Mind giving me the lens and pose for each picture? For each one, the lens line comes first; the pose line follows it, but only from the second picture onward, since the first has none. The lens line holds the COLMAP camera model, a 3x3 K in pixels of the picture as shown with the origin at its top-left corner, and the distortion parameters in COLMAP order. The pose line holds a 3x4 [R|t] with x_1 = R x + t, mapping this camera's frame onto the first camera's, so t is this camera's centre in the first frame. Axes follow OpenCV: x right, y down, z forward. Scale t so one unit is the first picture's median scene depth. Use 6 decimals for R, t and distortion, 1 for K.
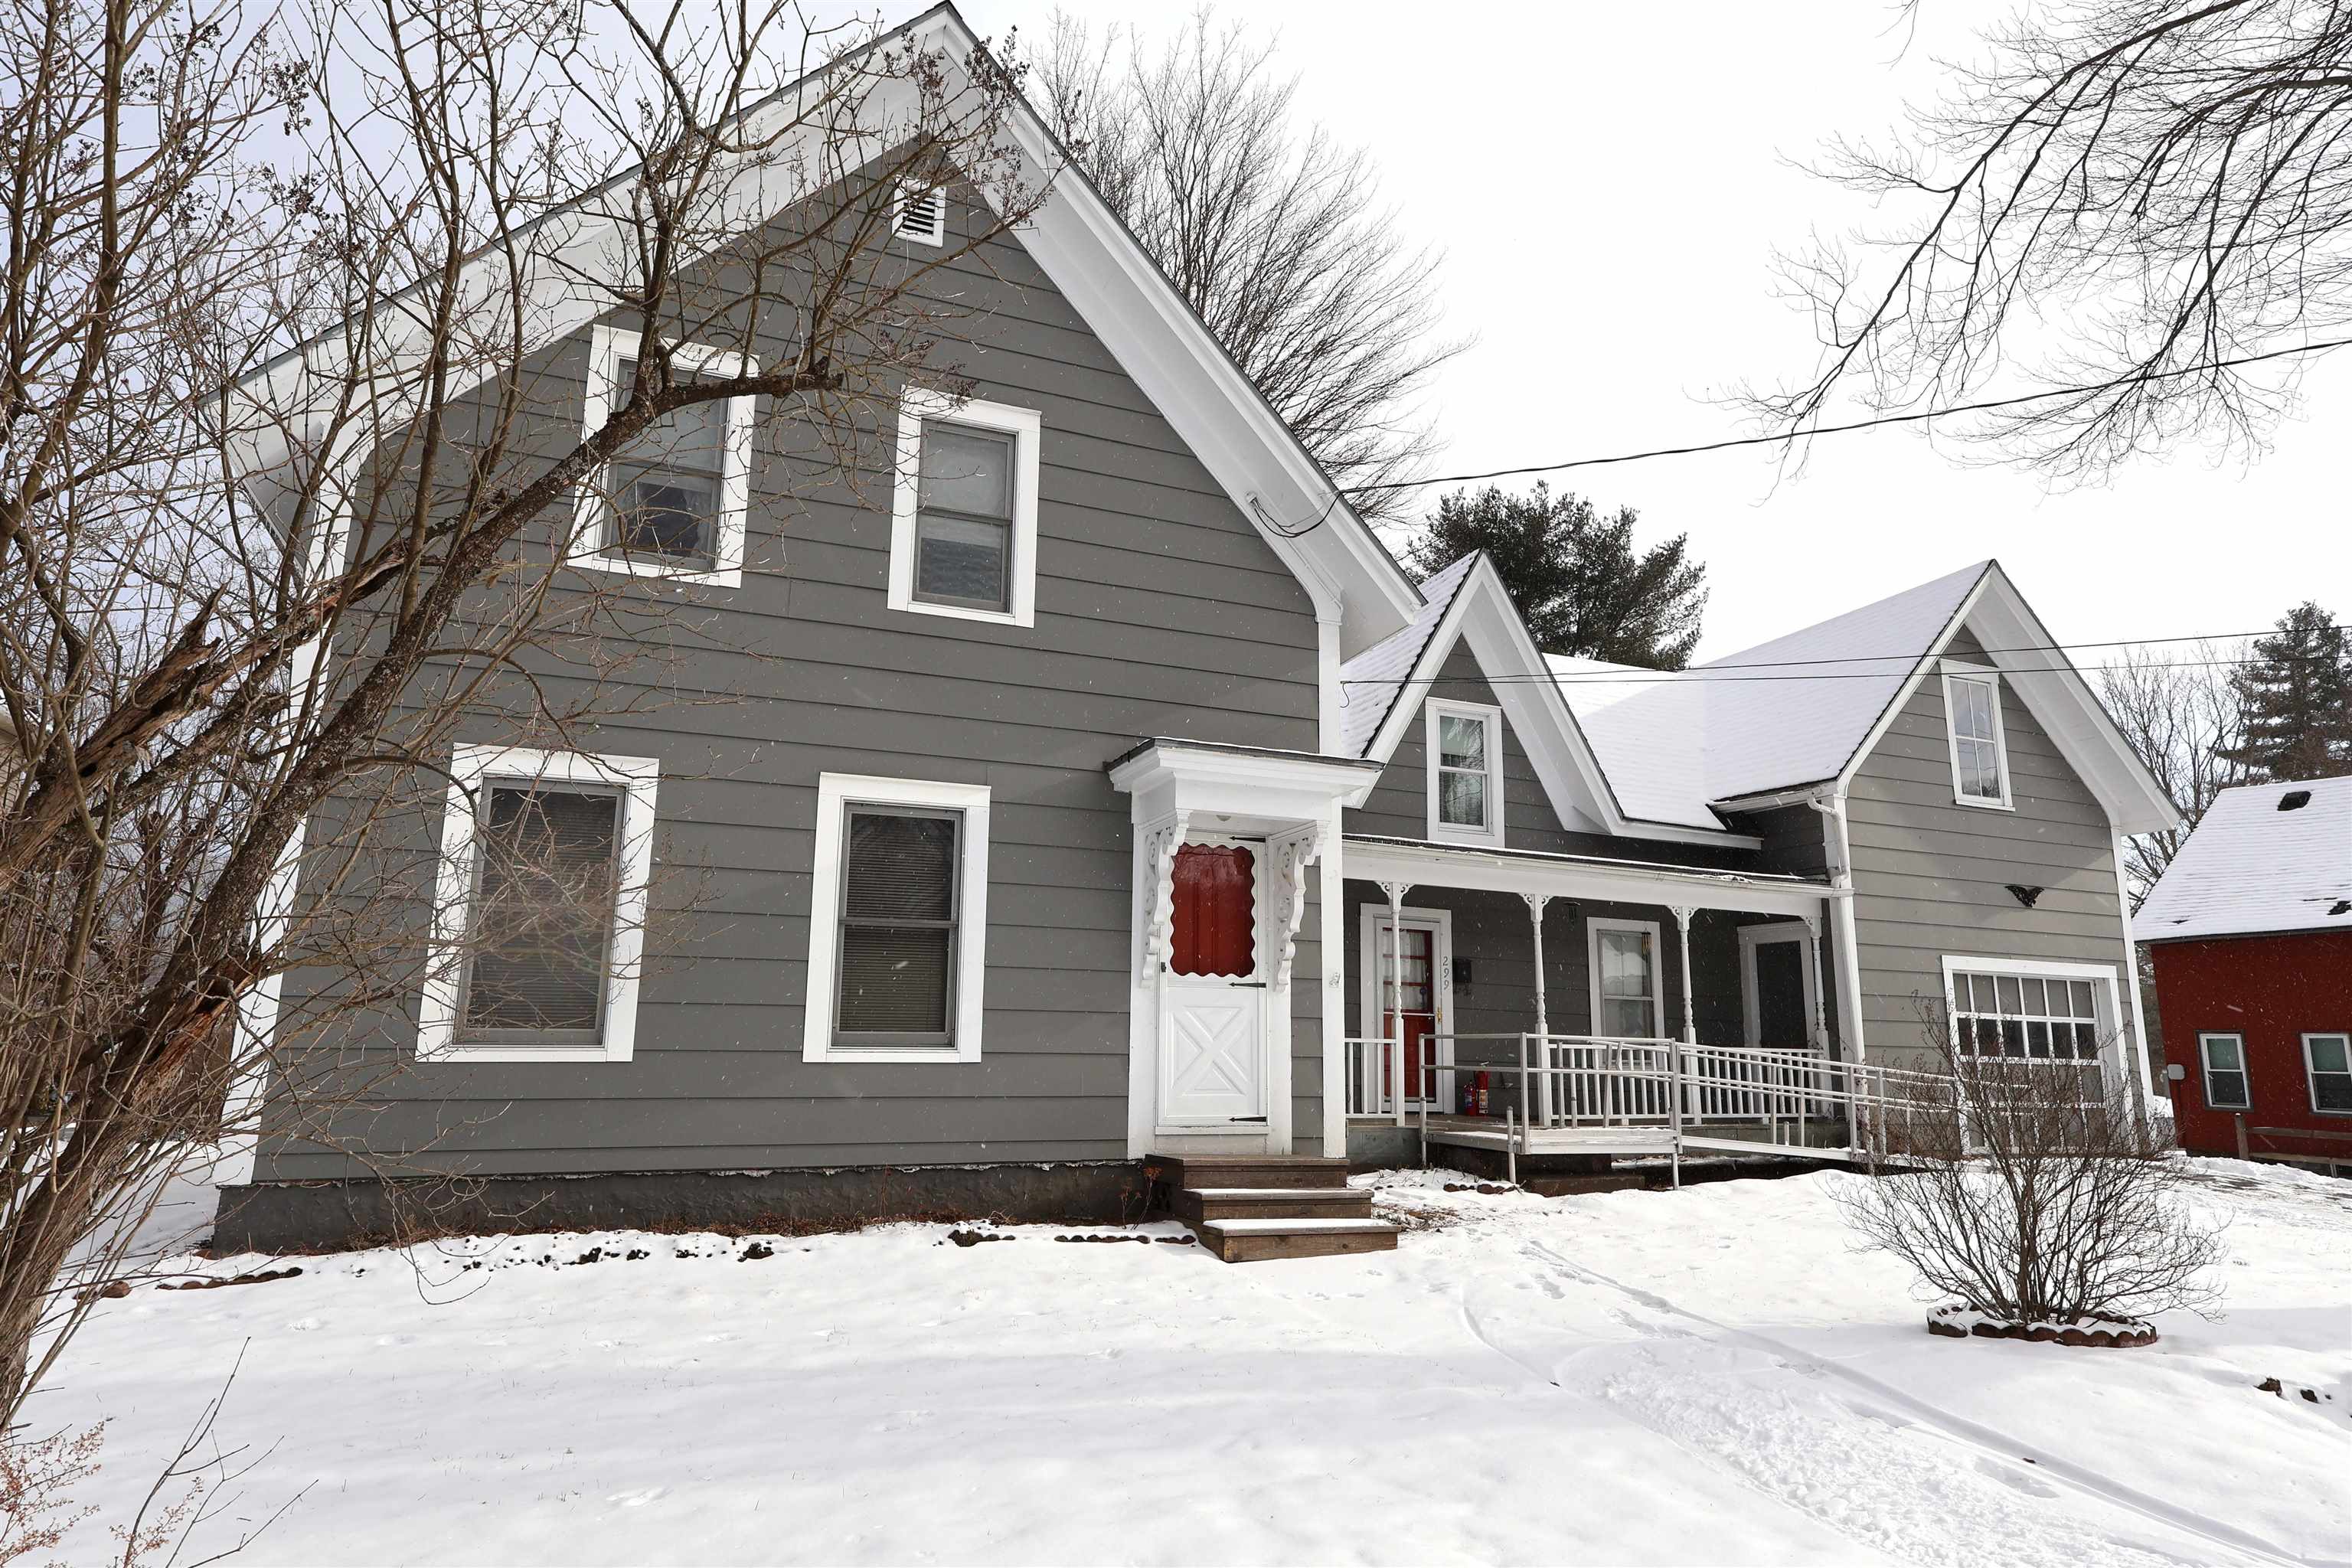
lens RADIAL K [[1256.2, 0, 1176.0], [0, 1256.2, 784.0], [0, 0, 1]] dist [0.001650, 0.000715]
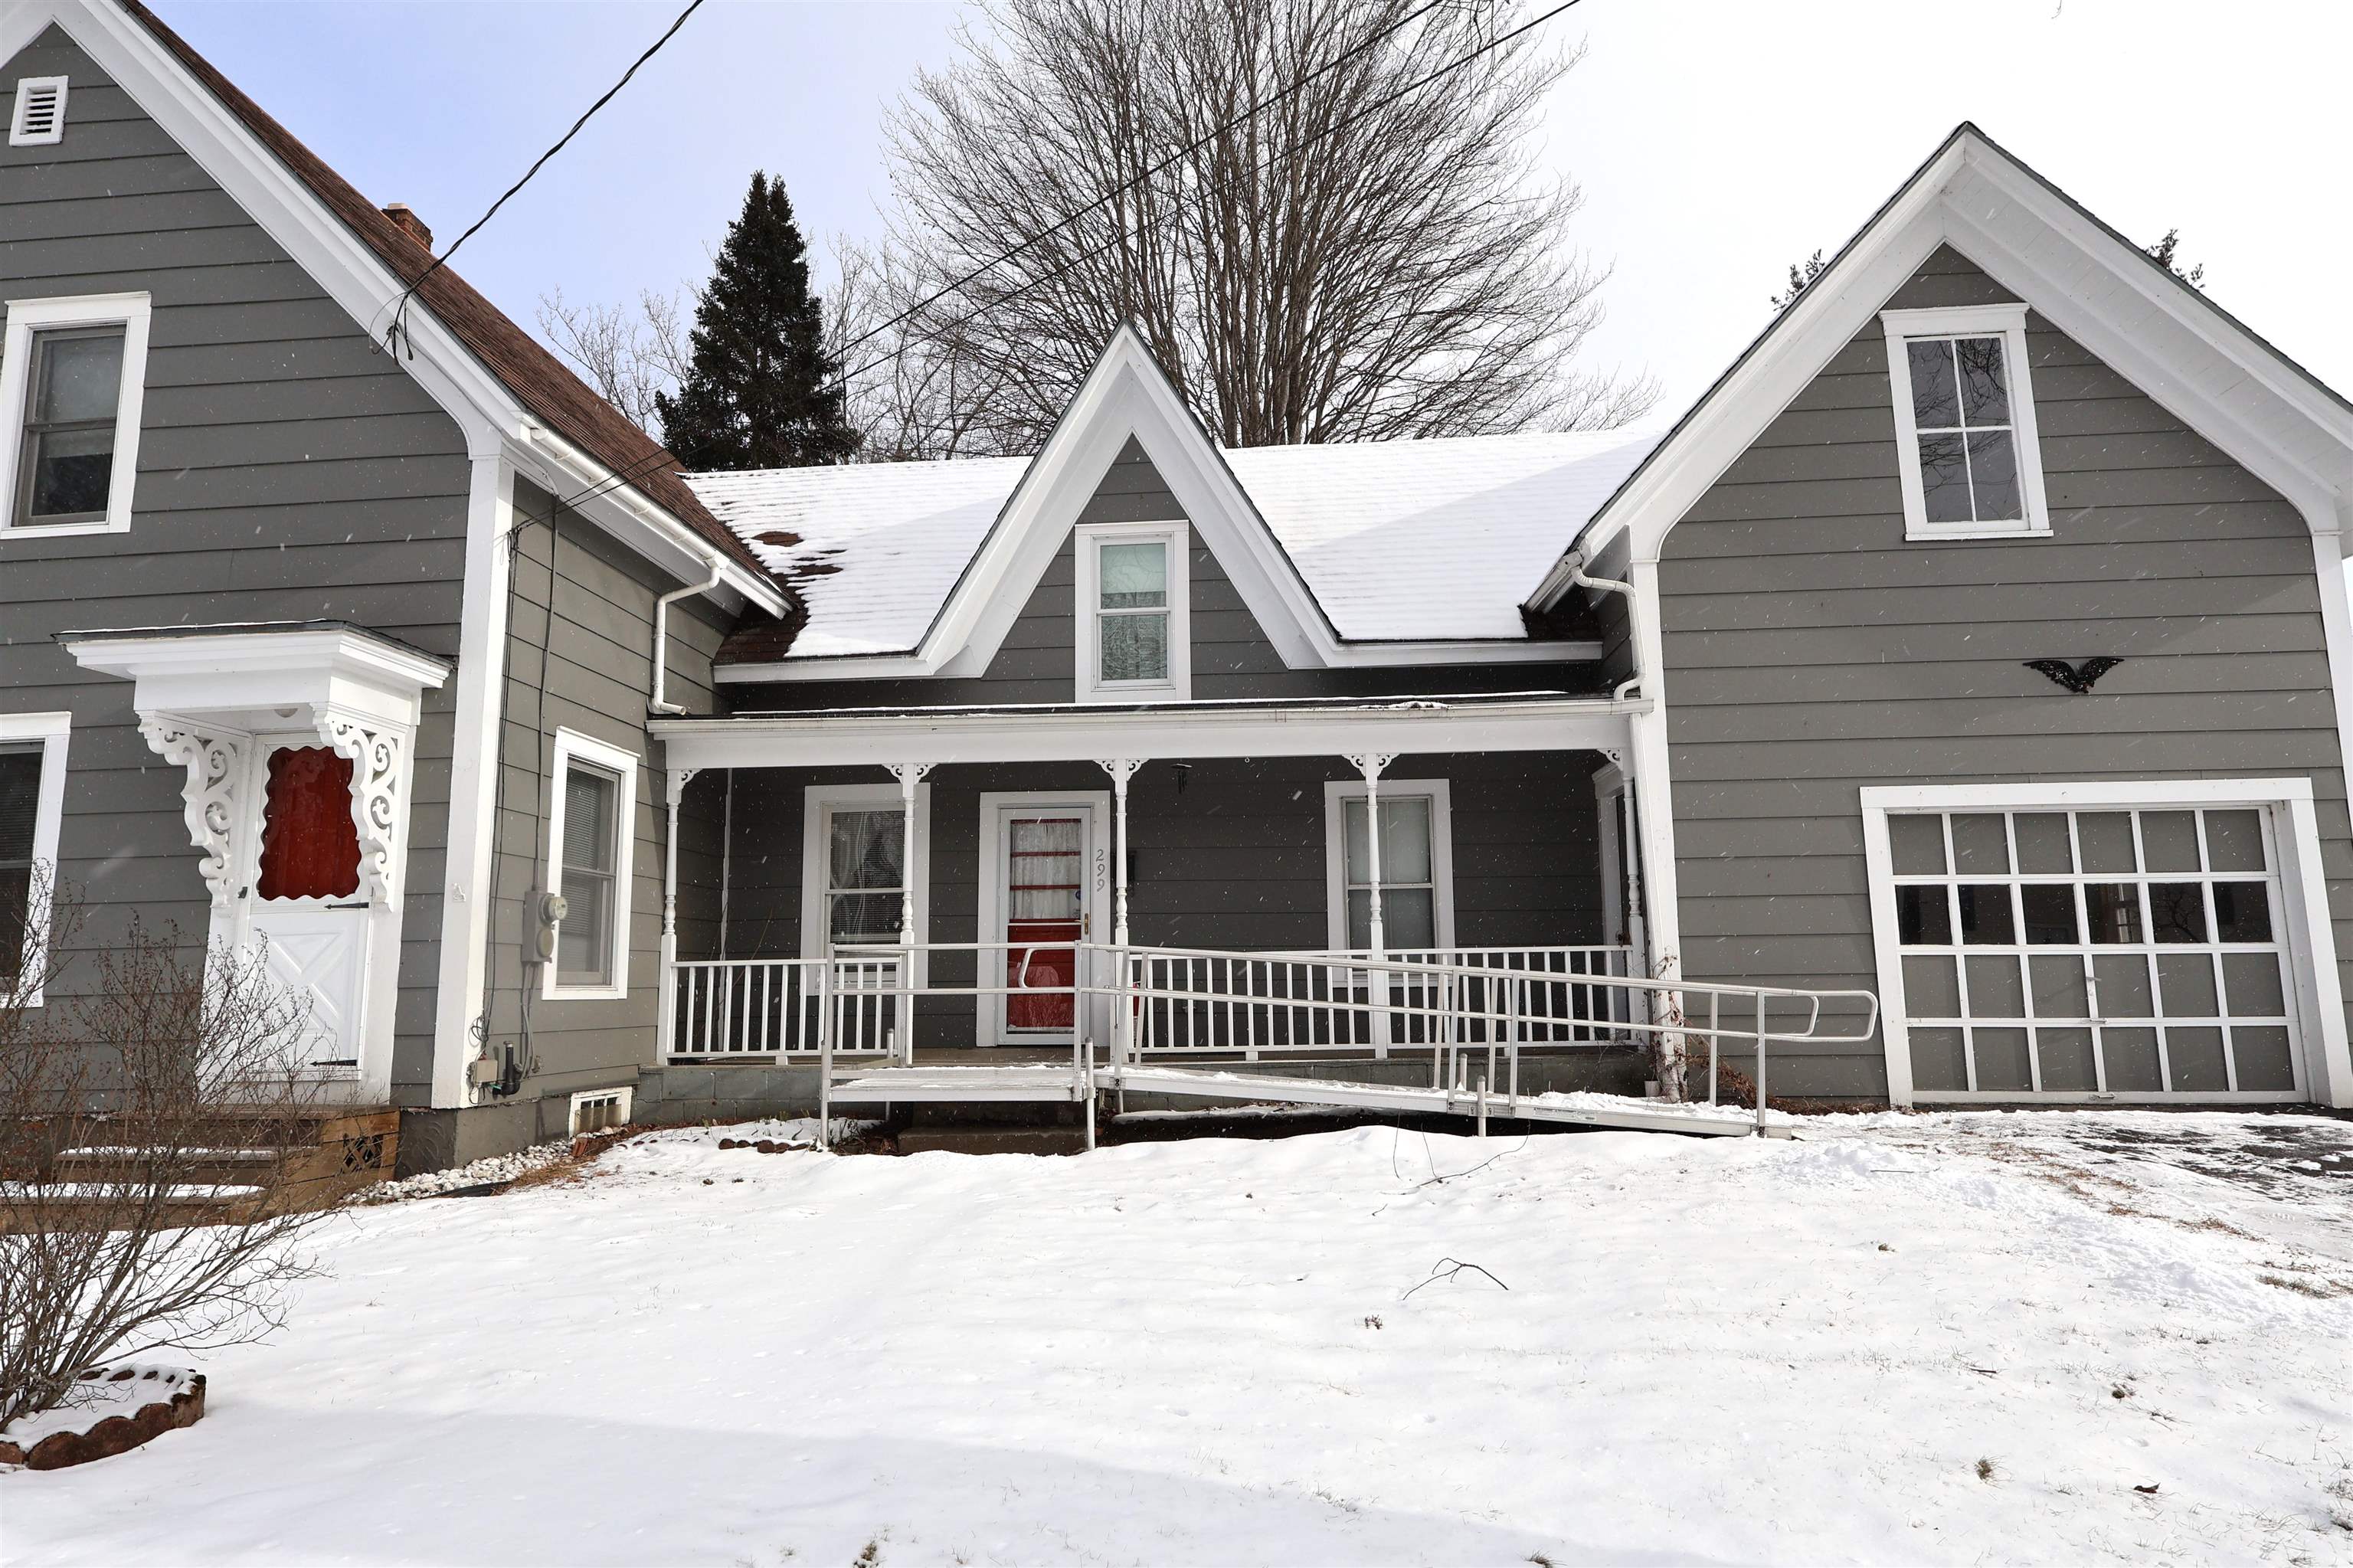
lens RADIAL K [[1274.4, 0, 1176.5], [0, 1274.4, 784.0], [0, 0, 1]] dist [0.003596, -0.001458]
pose [[0.897140, -0.095408, -0.431320, 0.945991], [0.121630, 0.992008, 0.033557, 0.117858], [0.424671, -0.082567, 0.901575, 0.470039]]
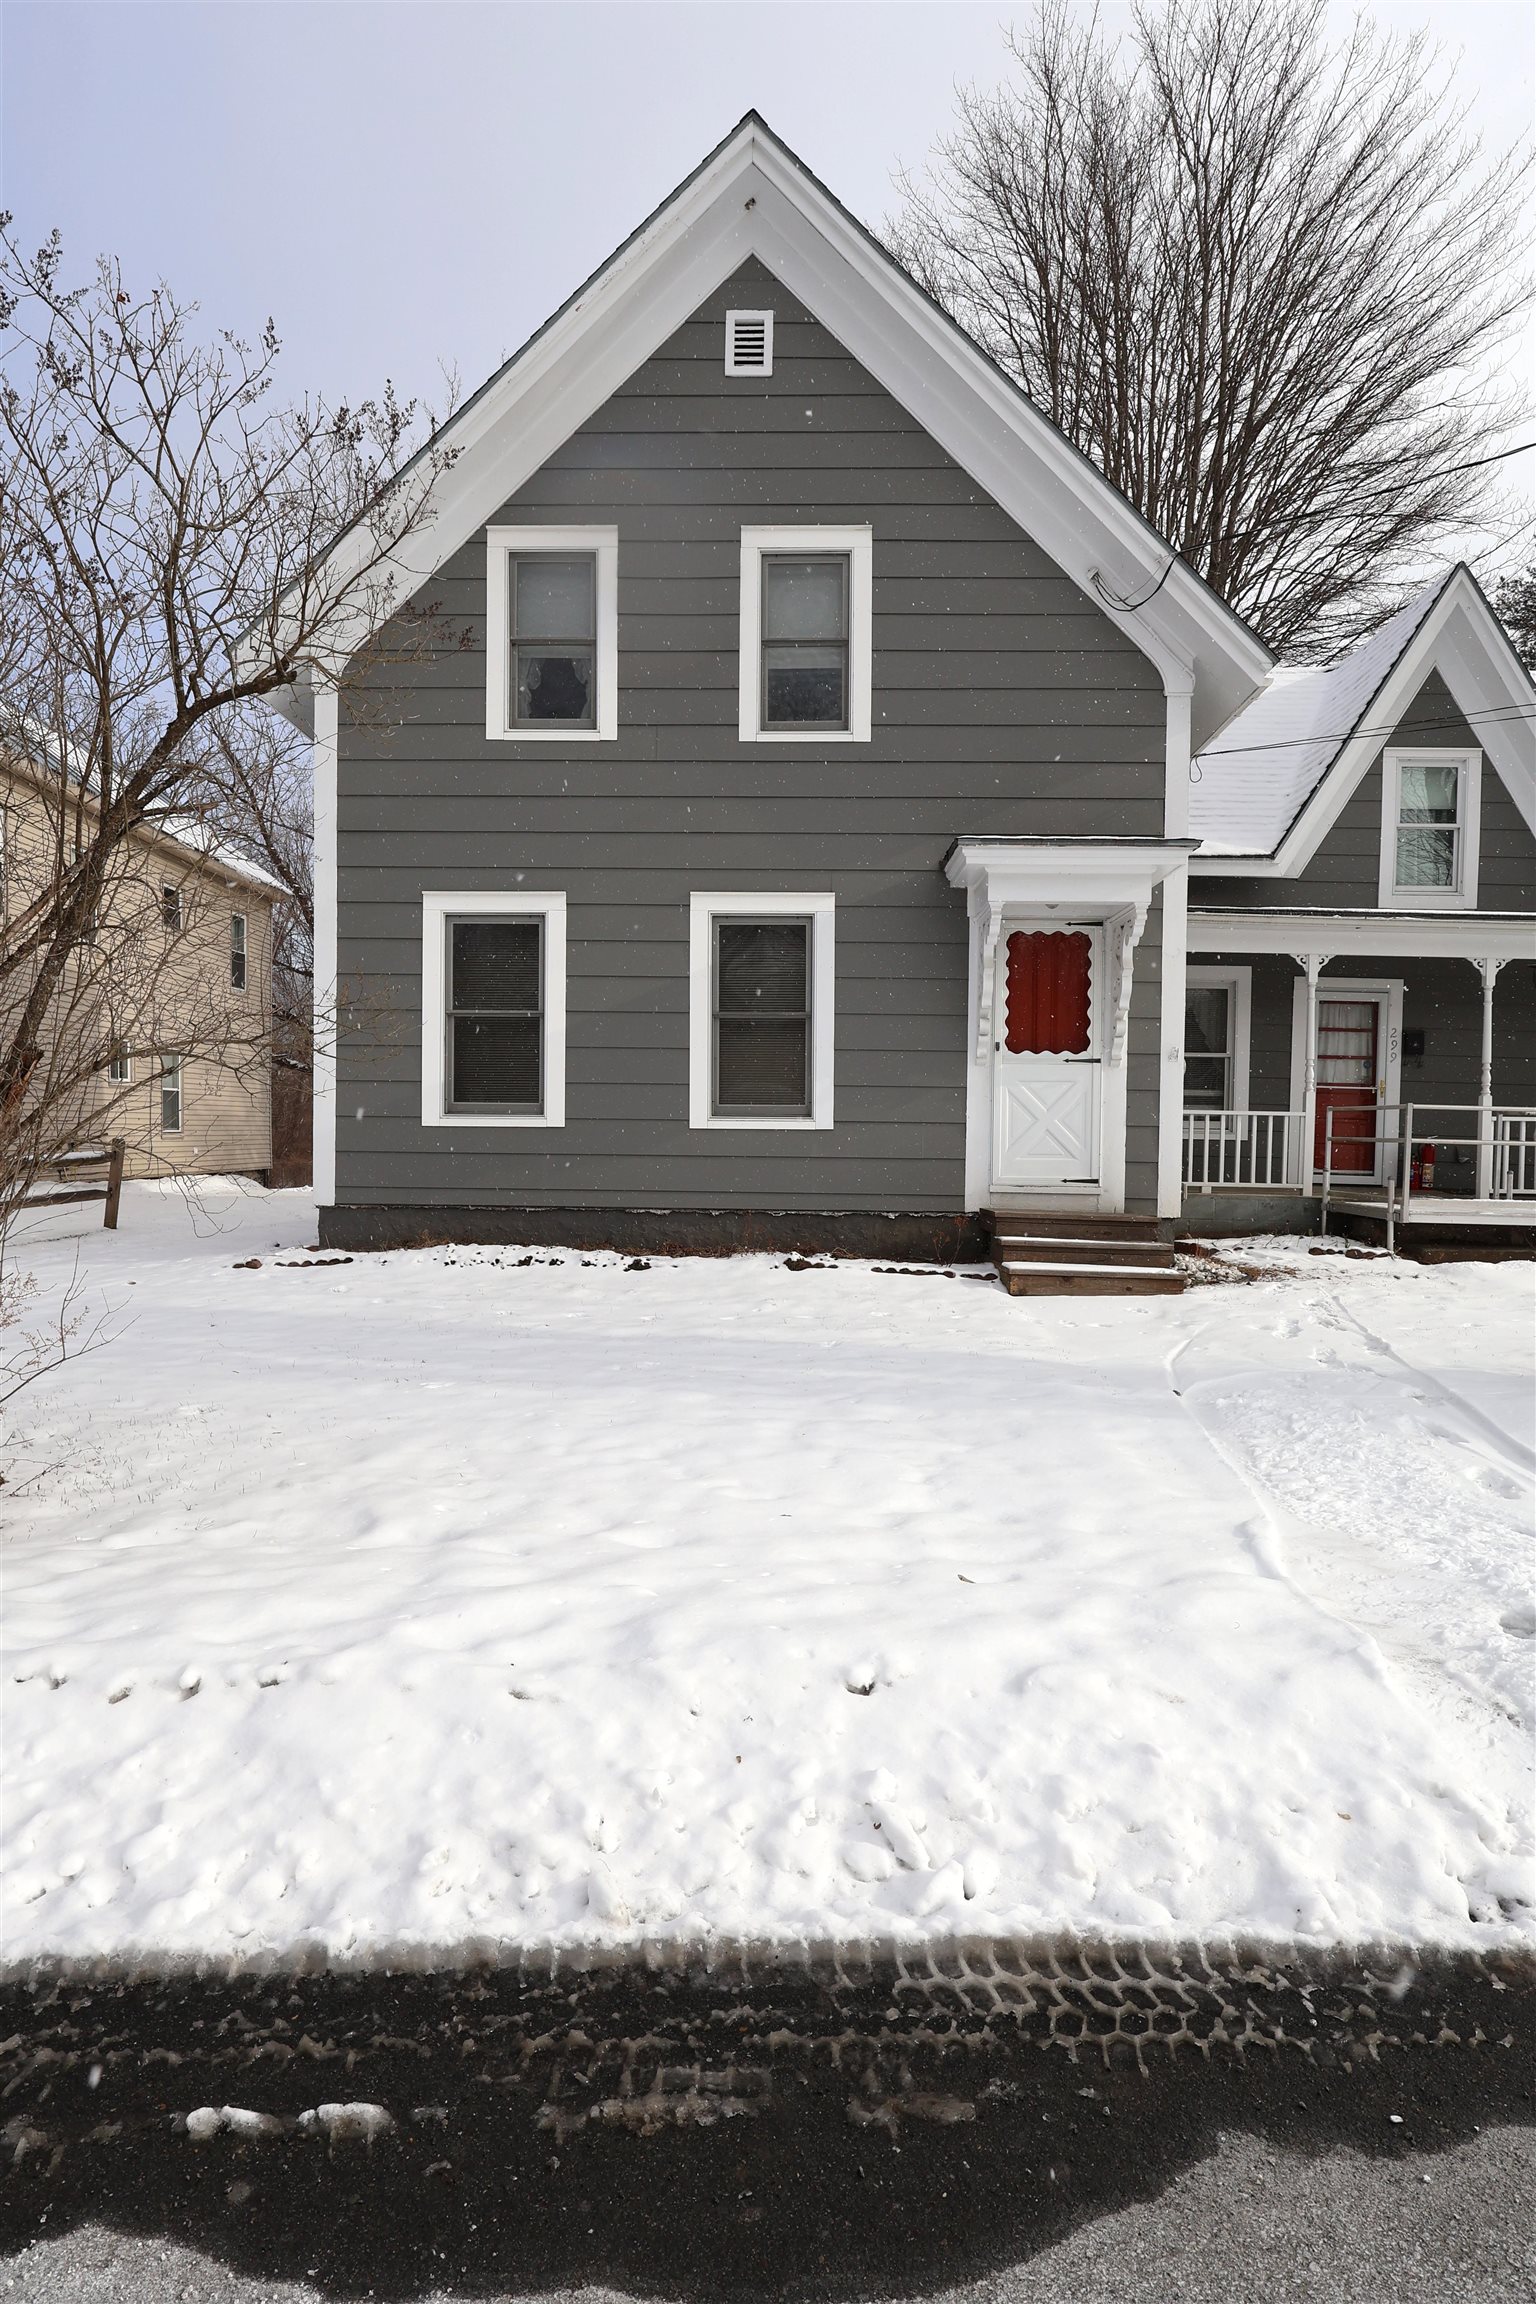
lens RADIAL K [[1230.6, 0, 775.8], [0, 1230.6, 1139.0], [0, 0, 1]] dist [0.001650, 0.000715]
pose [[0.920905, 0.005125, -0.389752, 0.228881], [0.078510, 0.976982, 0.198351, -0.005310], [0.381797, -0.213262, 0.899305, -0.068379]]
